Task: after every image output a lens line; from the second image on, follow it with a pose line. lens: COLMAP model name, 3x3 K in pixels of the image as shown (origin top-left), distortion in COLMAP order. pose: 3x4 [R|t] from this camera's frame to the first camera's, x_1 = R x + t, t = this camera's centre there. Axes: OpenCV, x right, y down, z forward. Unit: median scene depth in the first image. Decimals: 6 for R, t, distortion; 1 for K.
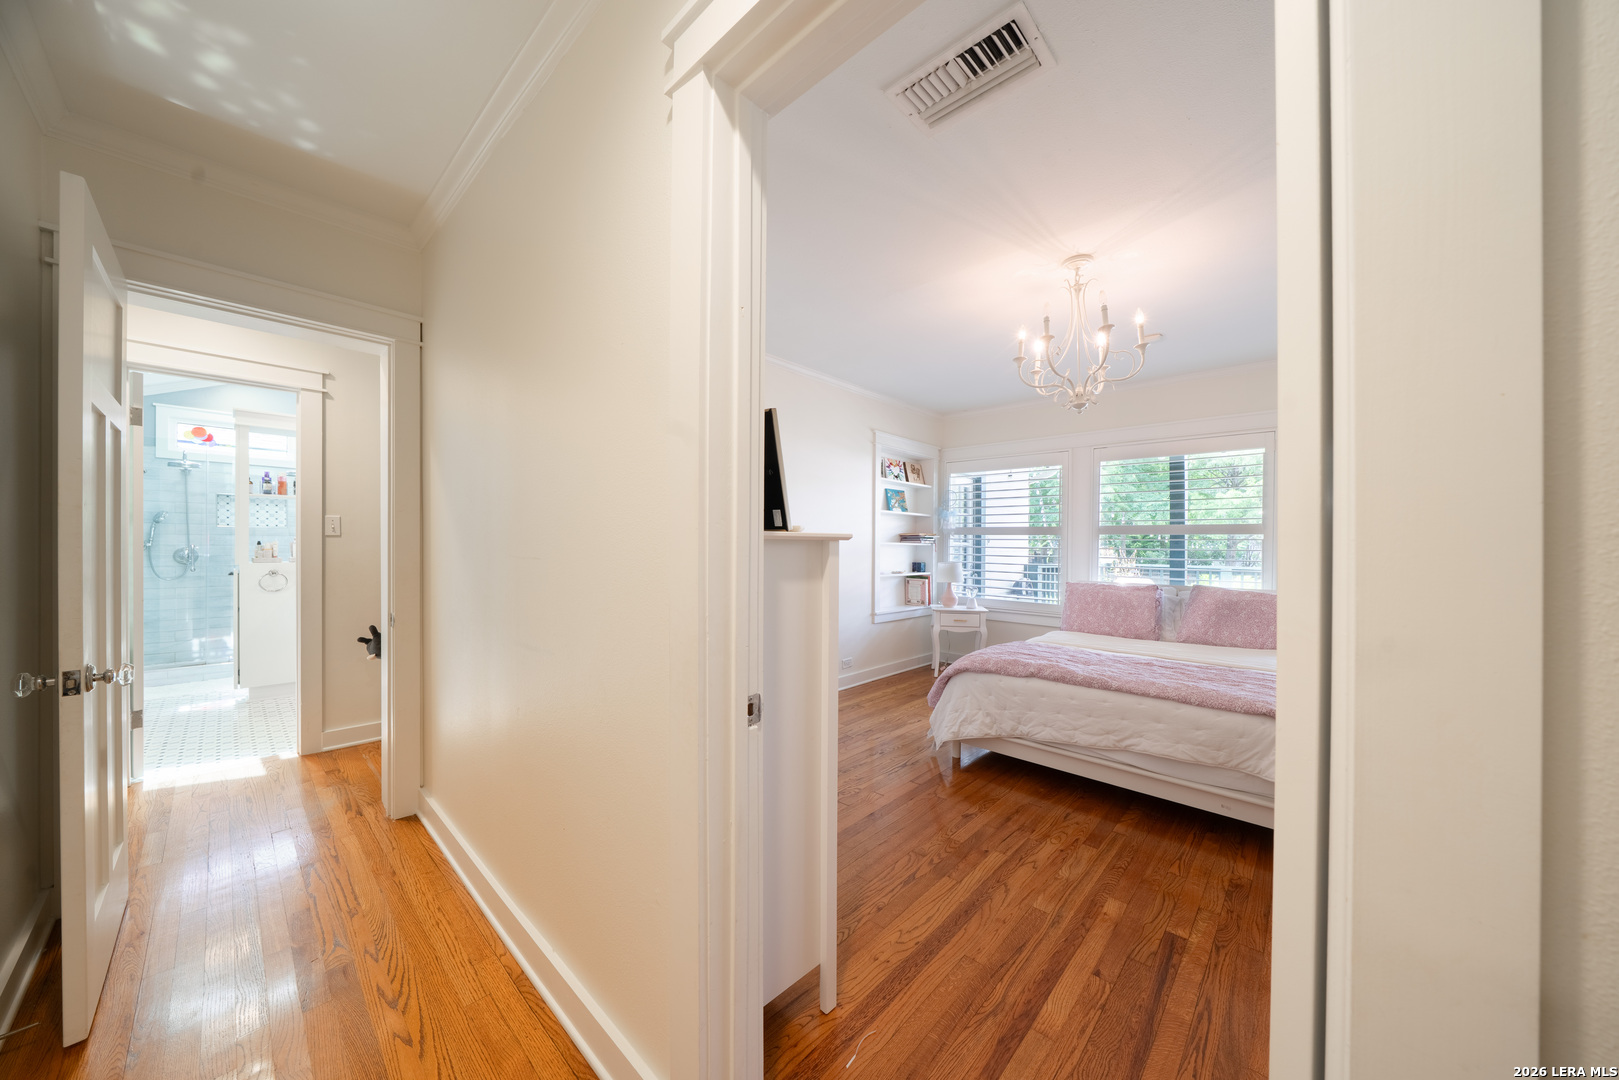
lens RADIAL K [[547.1, 0, 810.2], [0, 547.1, 542.0], [0, 0, 1]] dist [-0.006912, 0.000593]
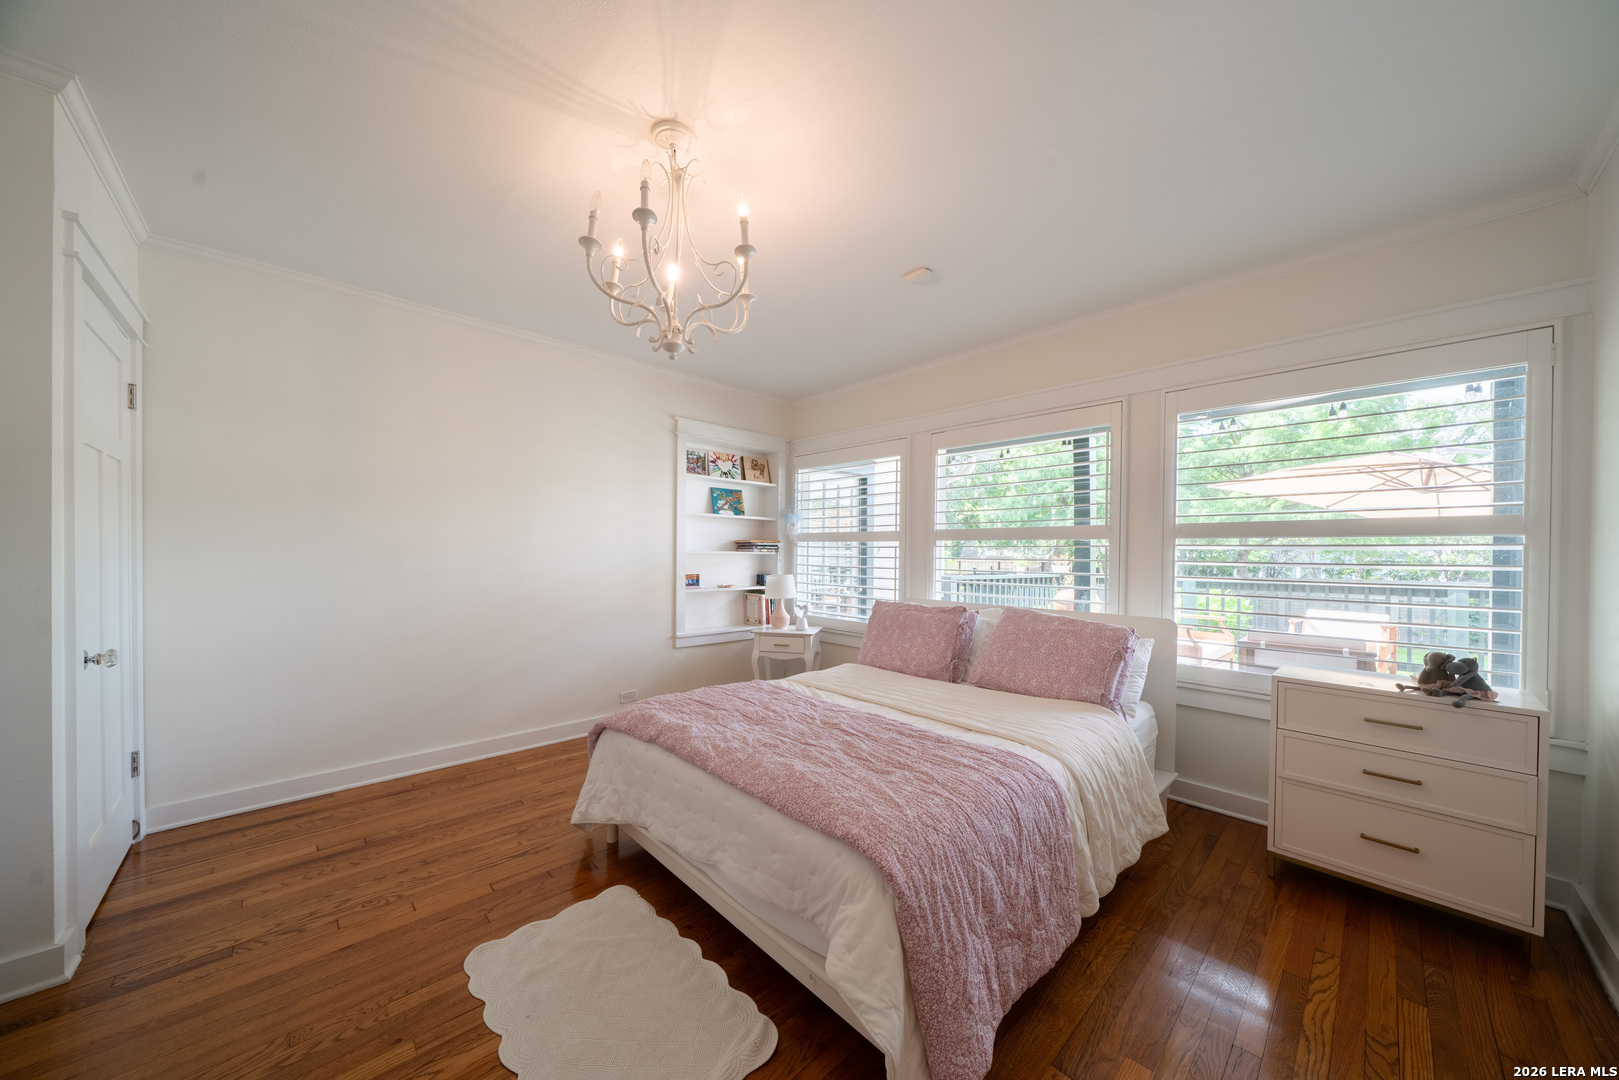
lens RADIAL K [[547.1, 0, 808.7], [0, 547.1, 547.1], [0, 0, 1]] dist [-0.006912, 0.000593]
pose [[0.997997, -0.003241, -0.063181, 0.338133], [0.002813, 0.999973, -0.006859, 0.000864], [0.063201, 0.006667, 0.997979, 0.161806]]
